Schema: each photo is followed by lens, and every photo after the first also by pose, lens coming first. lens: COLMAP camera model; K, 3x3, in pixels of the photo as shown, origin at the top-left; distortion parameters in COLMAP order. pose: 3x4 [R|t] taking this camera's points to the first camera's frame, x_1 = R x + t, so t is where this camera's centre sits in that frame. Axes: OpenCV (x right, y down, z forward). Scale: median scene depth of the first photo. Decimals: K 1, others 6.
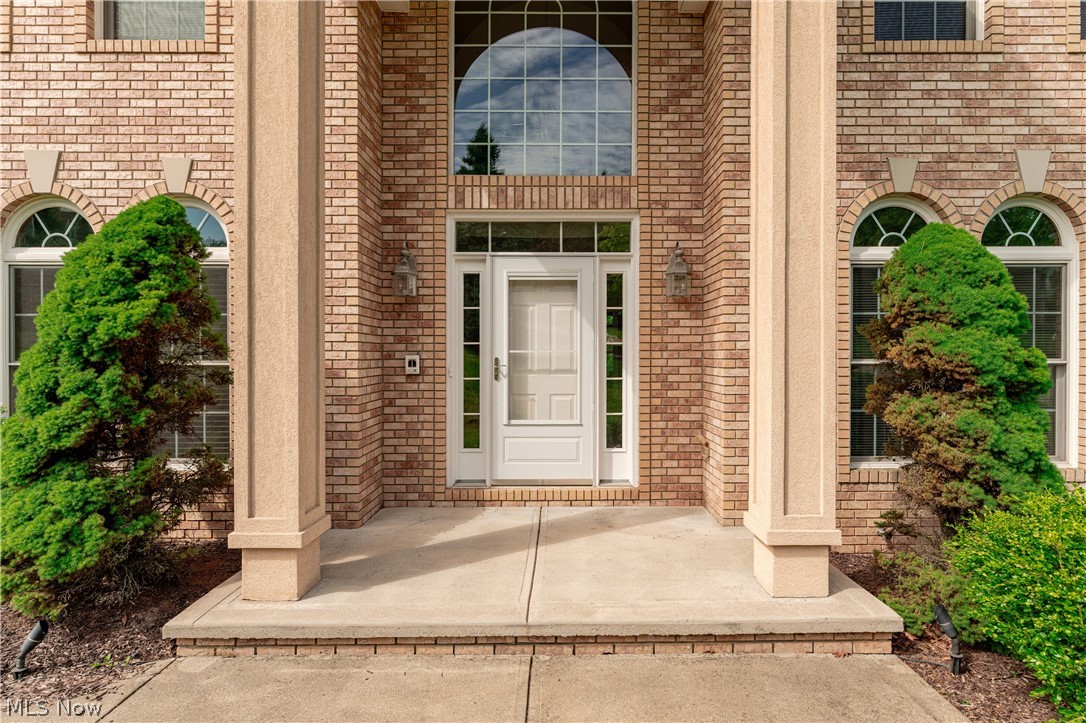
lens RADIAL K [[556.4, 0, 540.3], [0, 556.4, 358.0], [0, 0, 1]] dist [-0.000284, -0.000094]
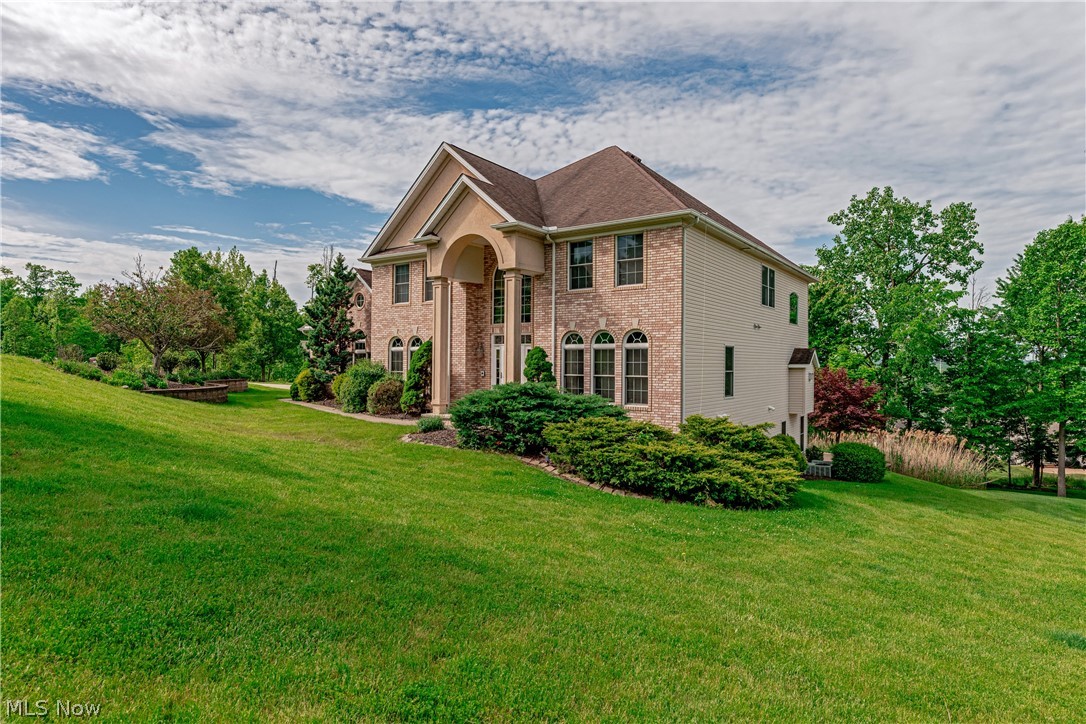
lens RADIAL K [[547.0, 0, 544.0], [0, 547.0, 362.2], [0, 0, 1]] dist [-0.001851, -0.000244]
pose [[0.826353, 0.007267, -0.563105, 2.593237], [-0.016222, 0.999809, -0.010902, -0.037950], [0.562919, 0.018144, 0.826313, -2.187038]]
